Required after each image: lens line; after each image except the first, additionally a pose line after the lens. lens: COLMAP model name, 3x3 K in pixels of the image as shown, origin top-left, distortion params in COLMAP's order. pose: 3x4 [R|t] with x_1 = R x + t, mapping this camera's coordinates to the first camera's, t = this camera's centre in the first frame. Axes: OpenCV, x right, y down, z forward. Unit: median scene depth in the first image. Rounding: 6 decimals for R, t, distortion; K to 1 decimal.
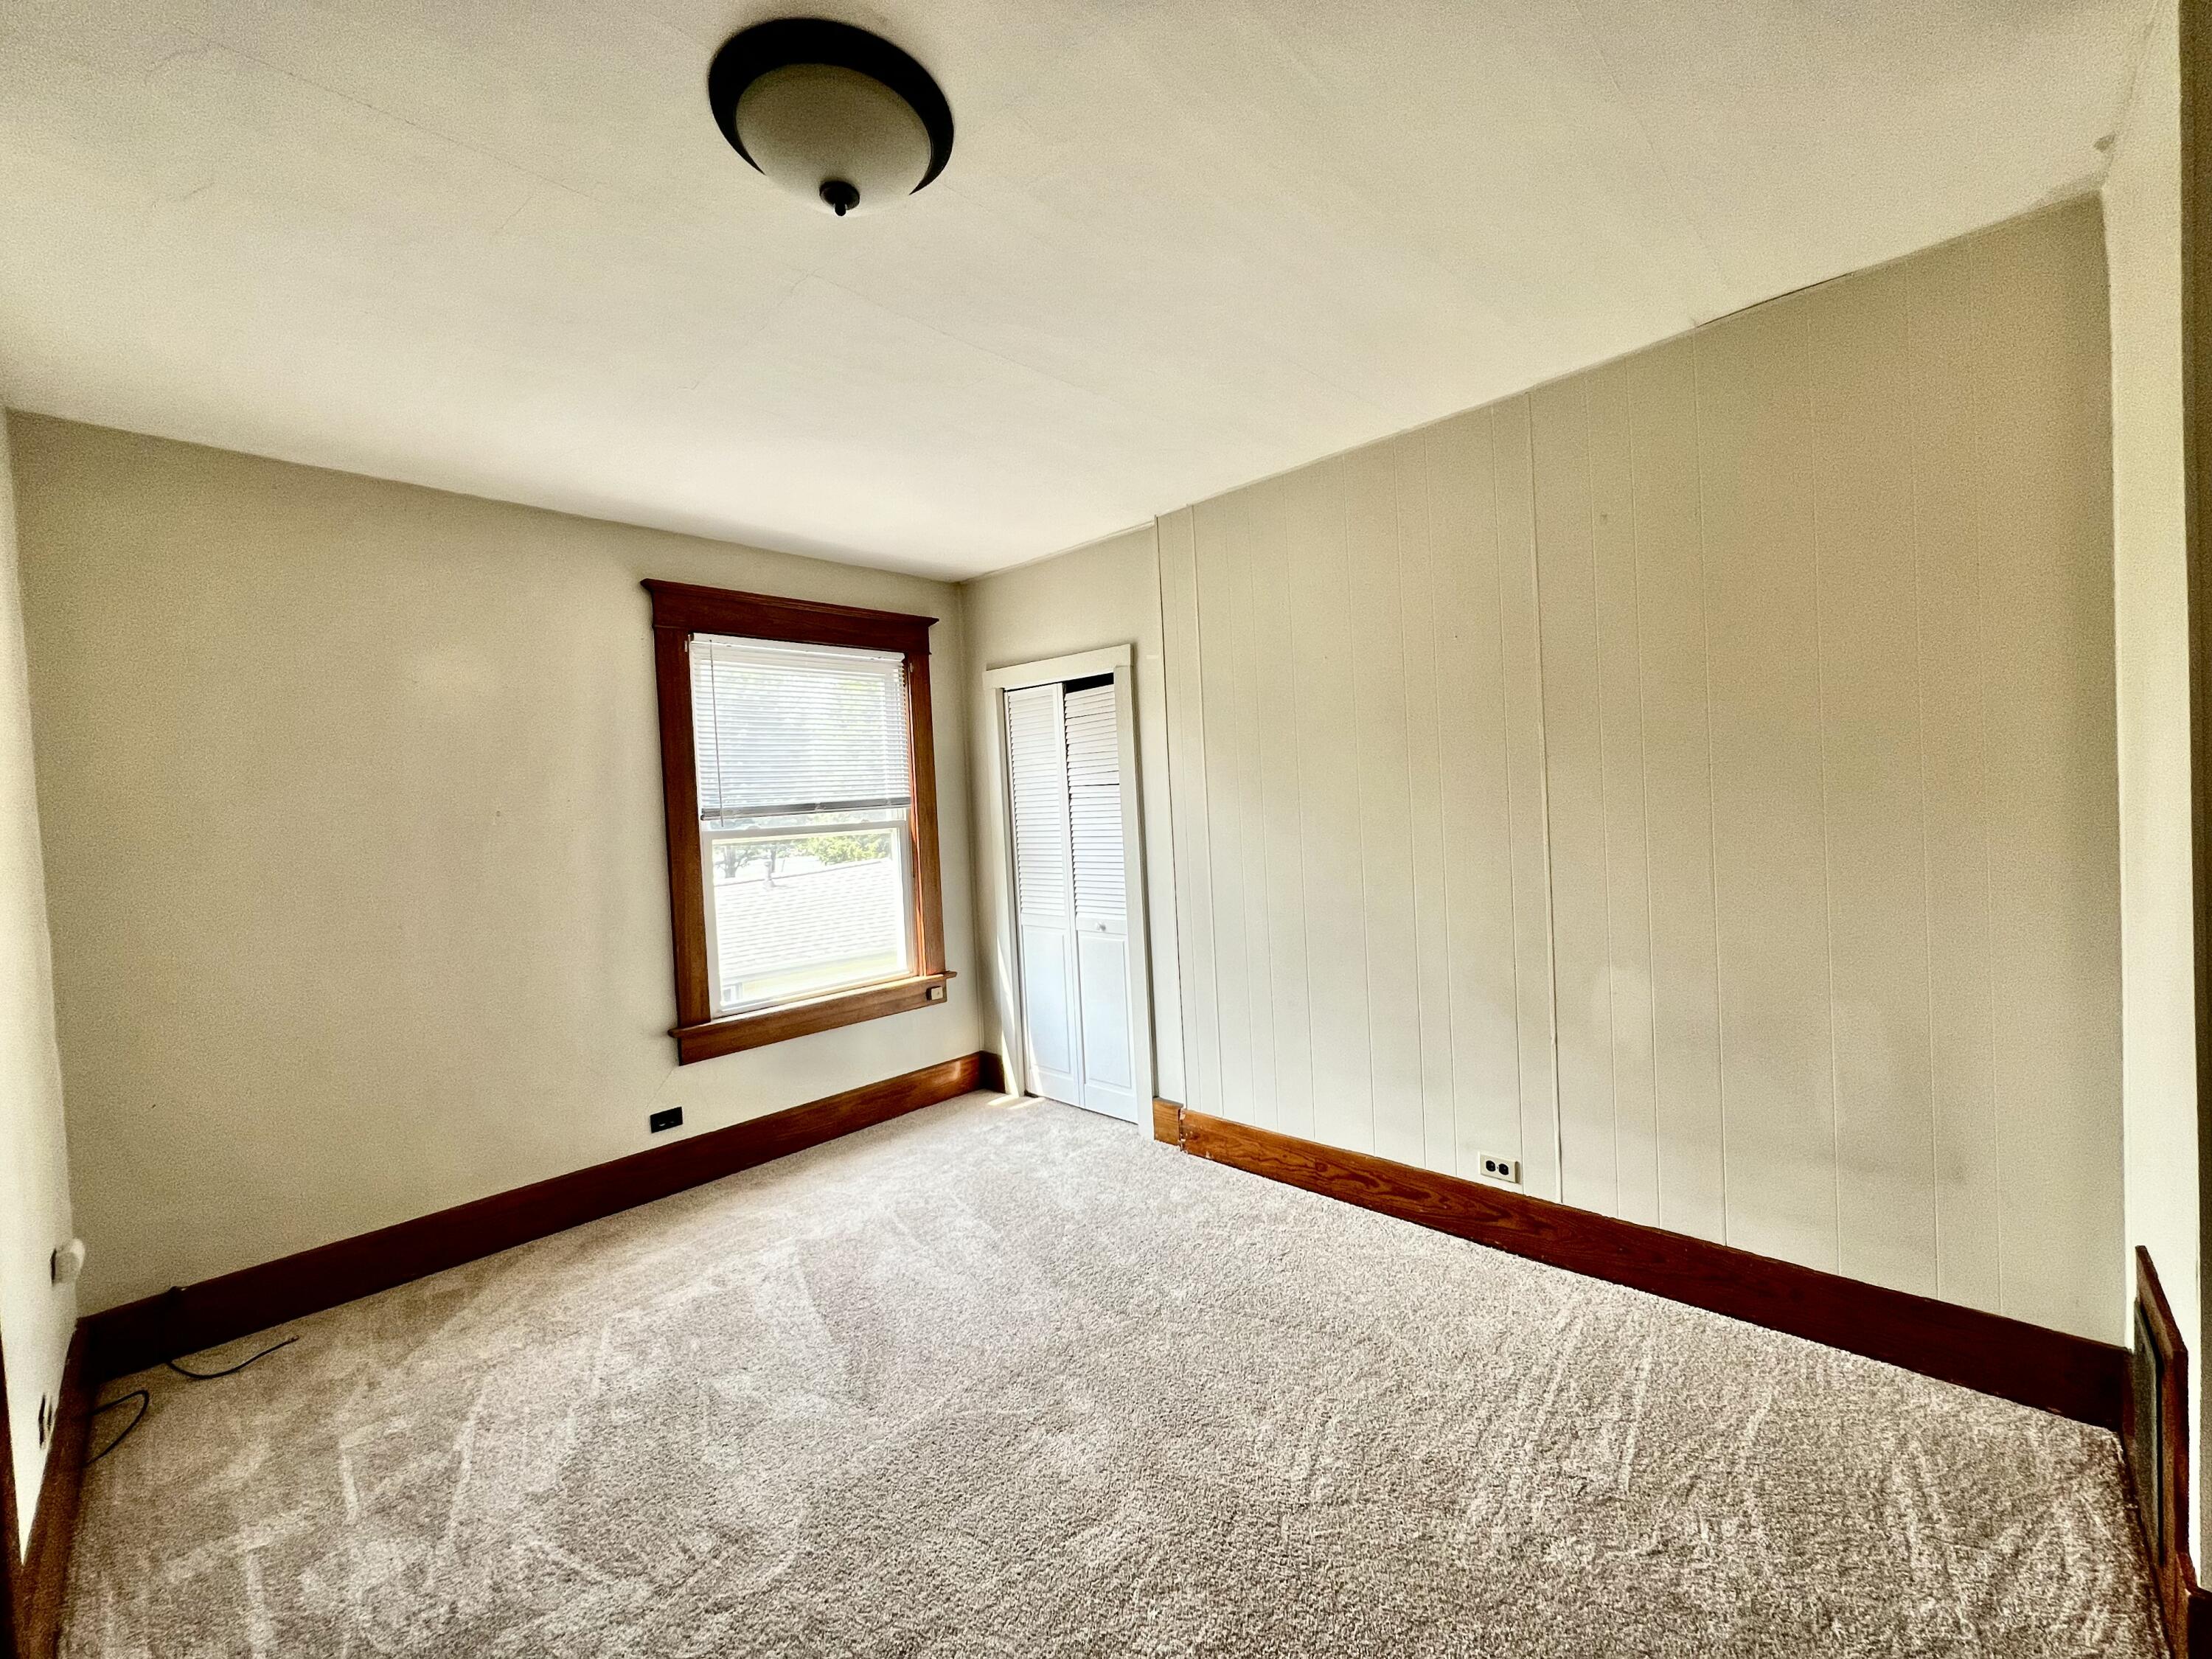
lens RADIAL K [[888.6, 0, 1102.4], [0, 888.6, 822.9], [0, 0, 1]] dist [-0.008786, 0.002556]
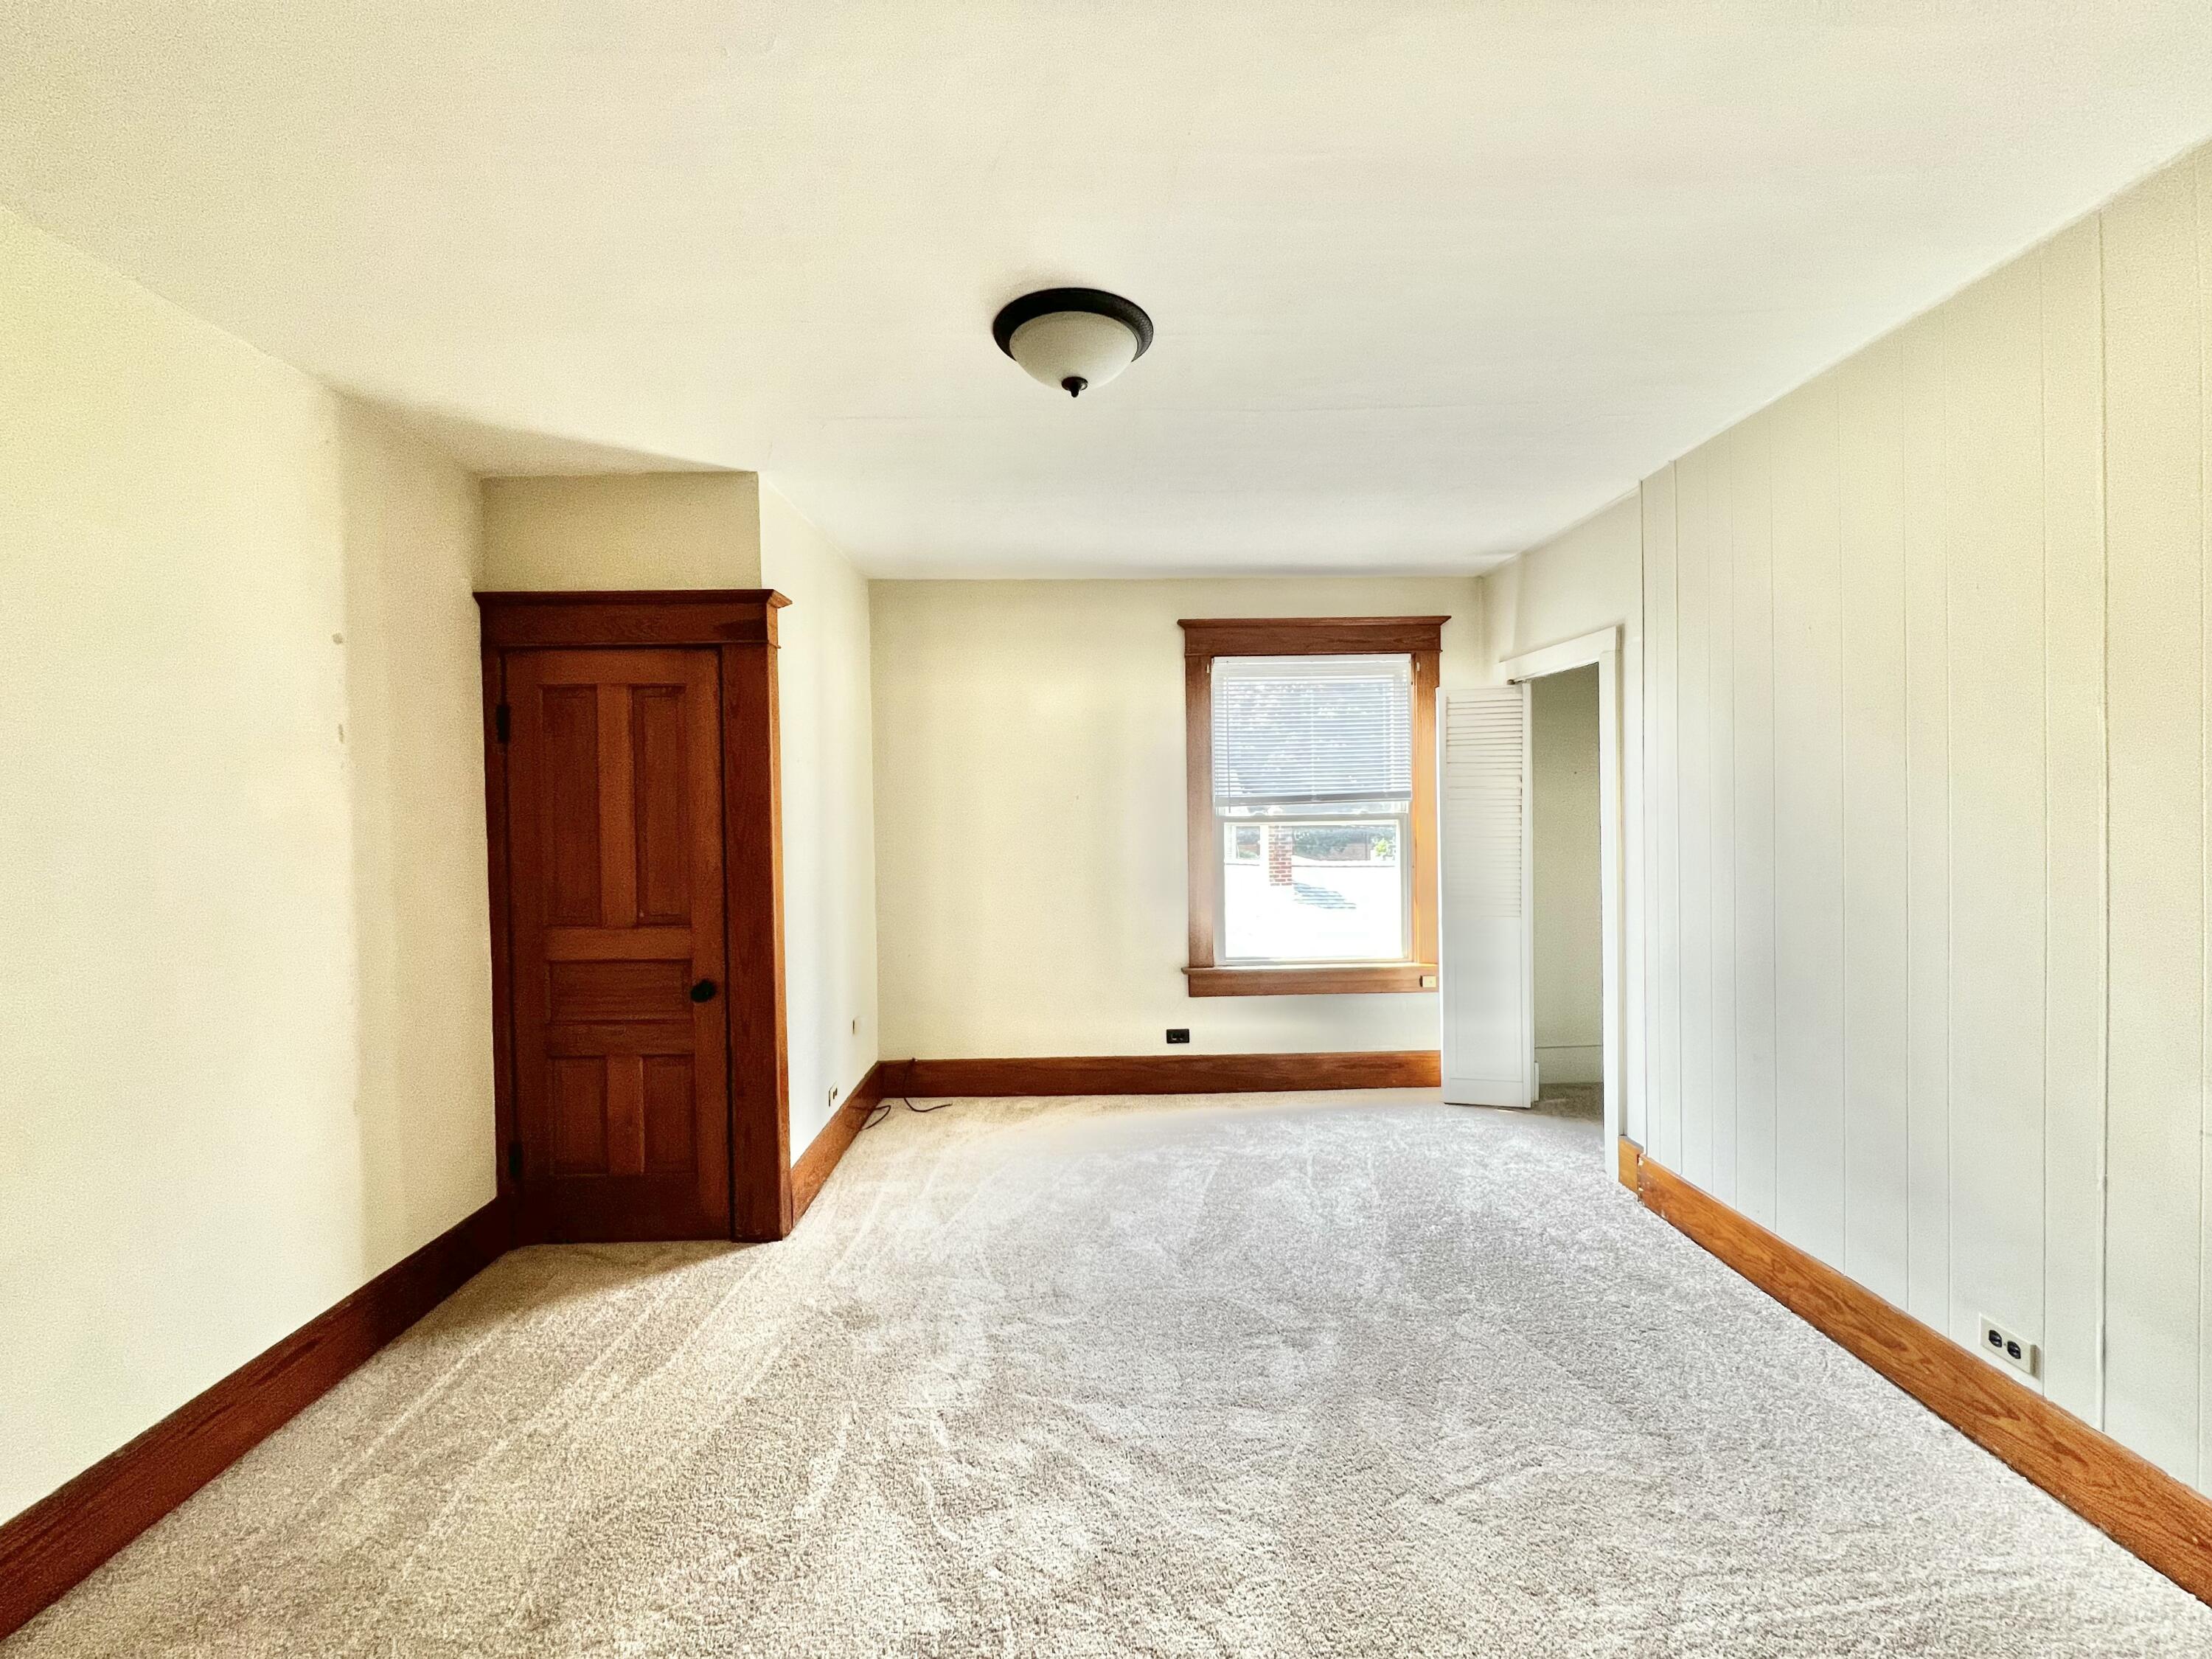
lens RADIAL K [[888.6, 0, 1102.4], [0, 888.6, 822.9], [0, 0, 1]] dist [-0.008786, 0.002556]
pose [[0.706148, 0.049163, -0.706355, 0.359699], [-0.037034, 0.998786, 0.032494, -0.016322], [0.707095, 0.003213, 0.707112, 0.001080]]
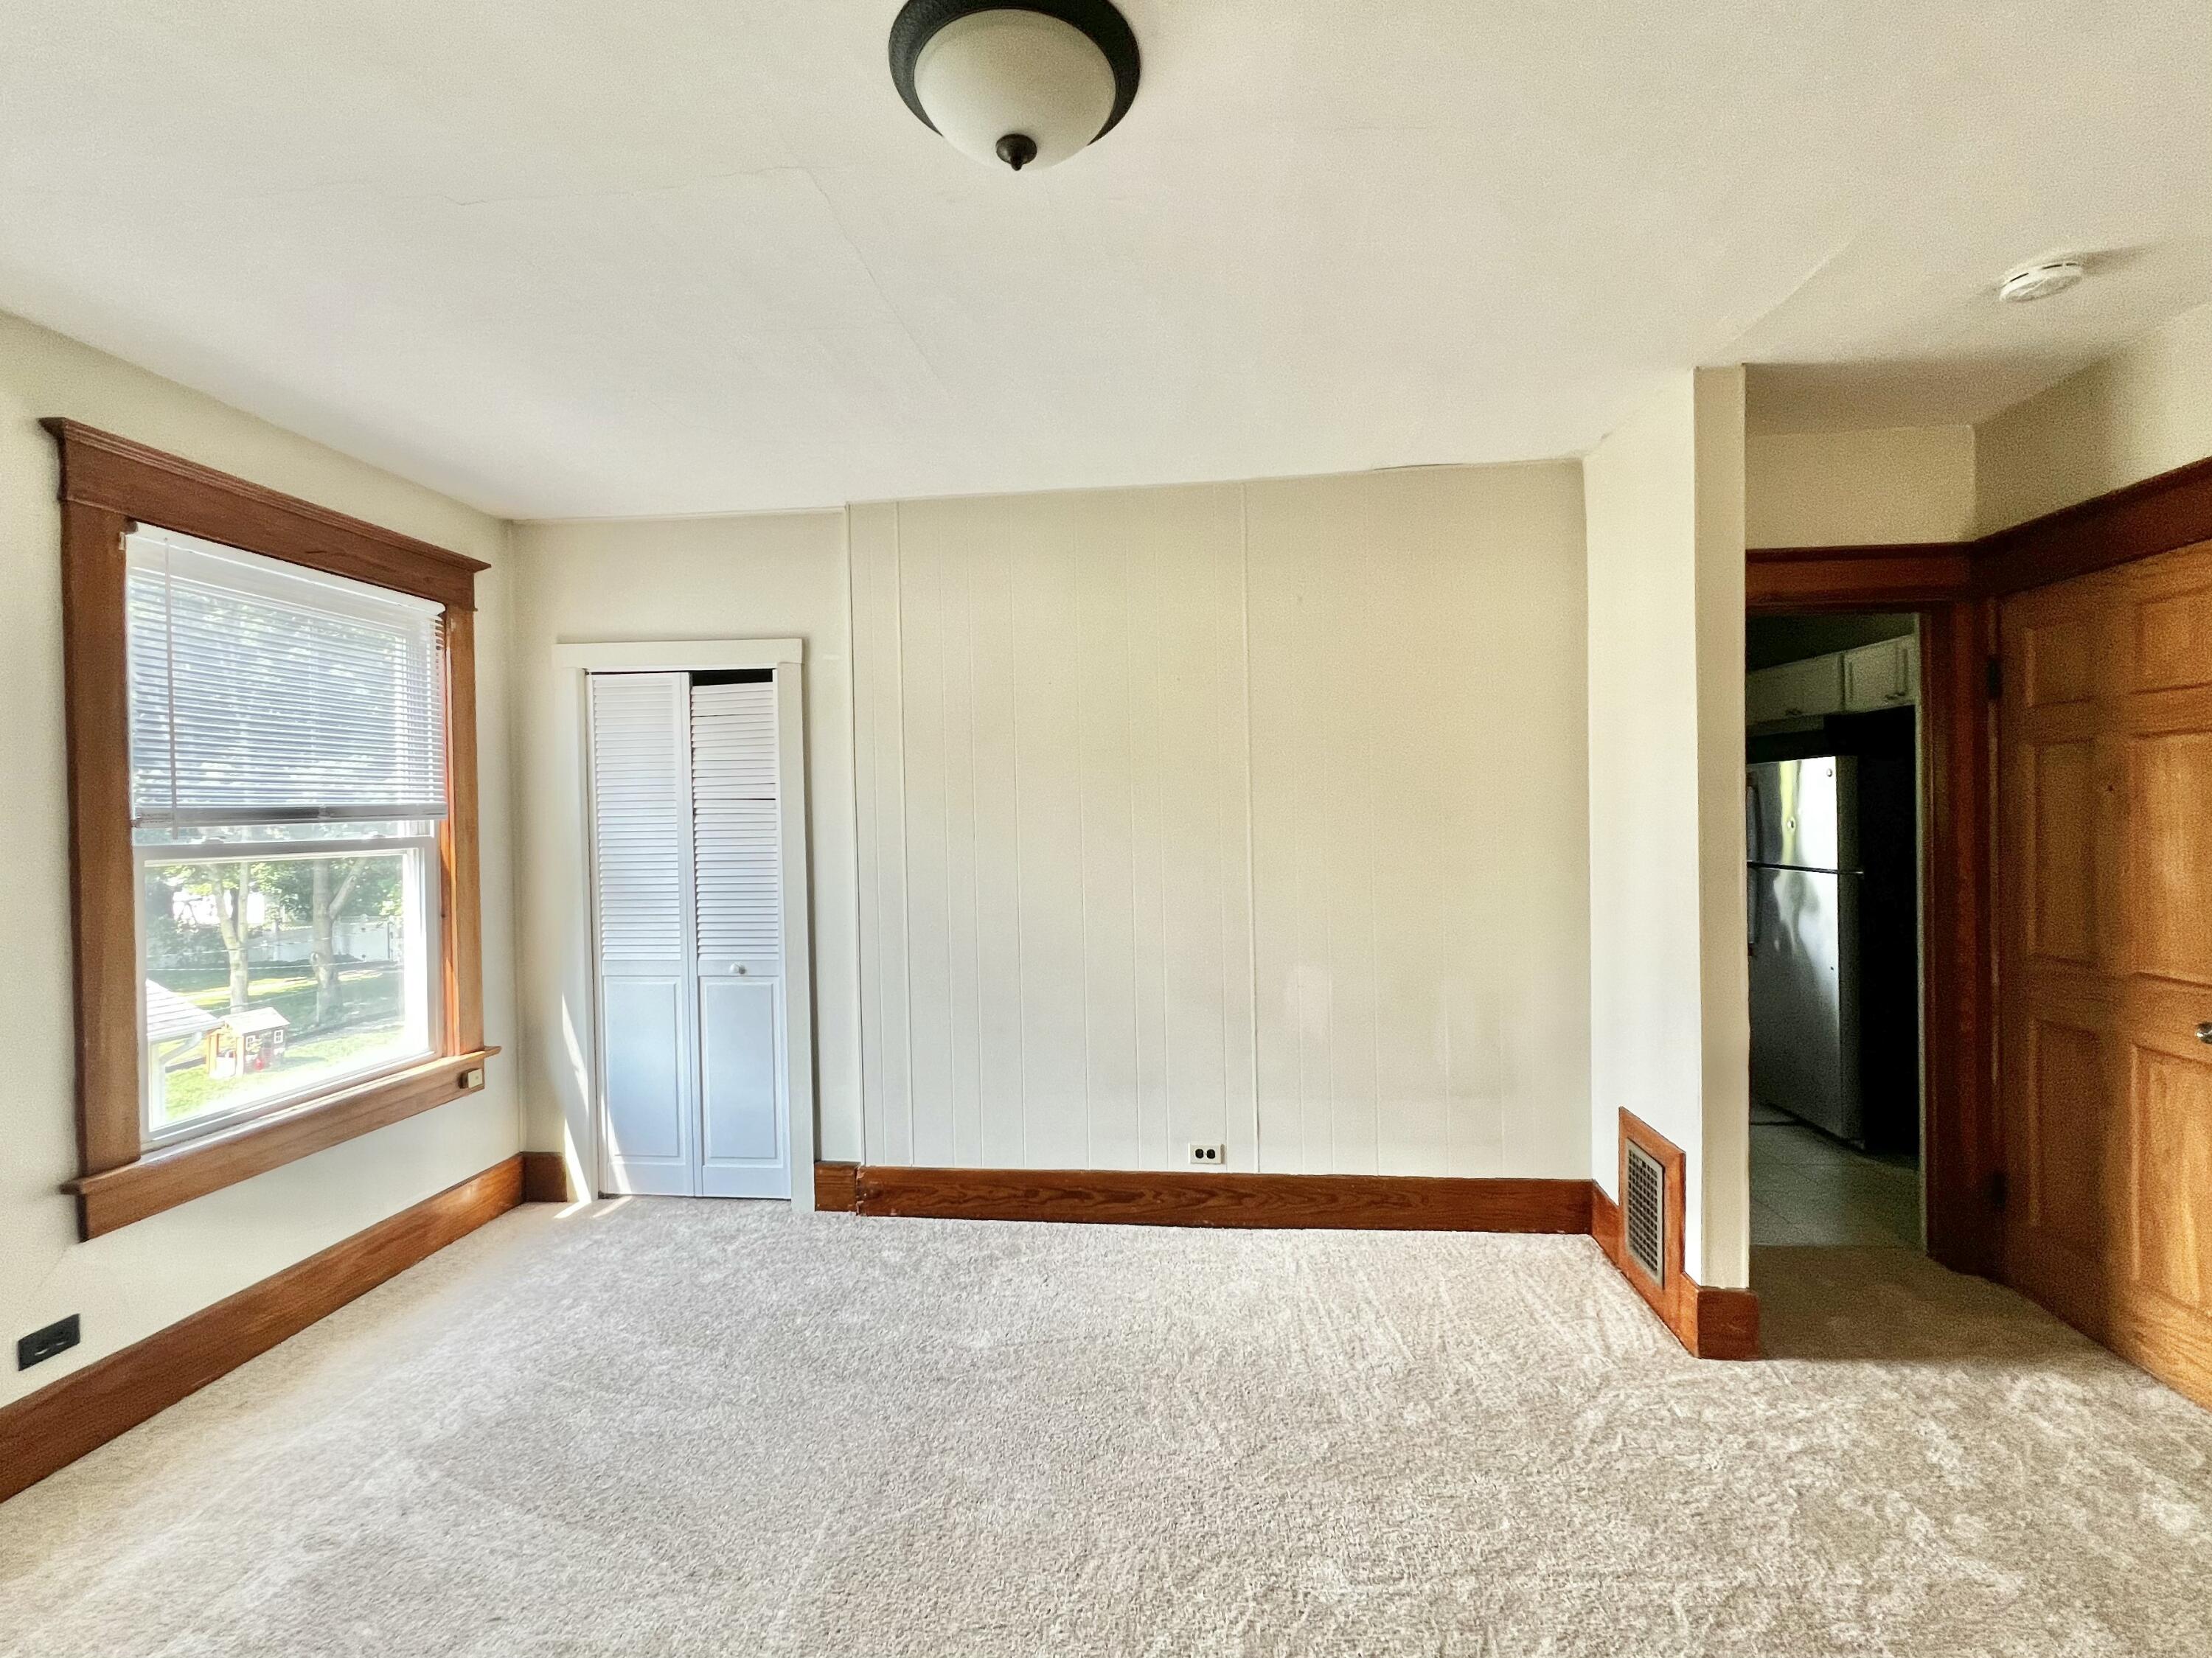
lens RADIAL K [[993.5, 0, 1104.7], [0, 993.5, 822.8], [0, 0, 1]] dist [-0.005237, 0.000219]
pose [[0.792464, 0.029141, 0.609222, -0.376272], [-0.006314, 0.999196, -0.039582, 0.018104], [-0.609885, 0.027521, 0.792012, 0.061783]]
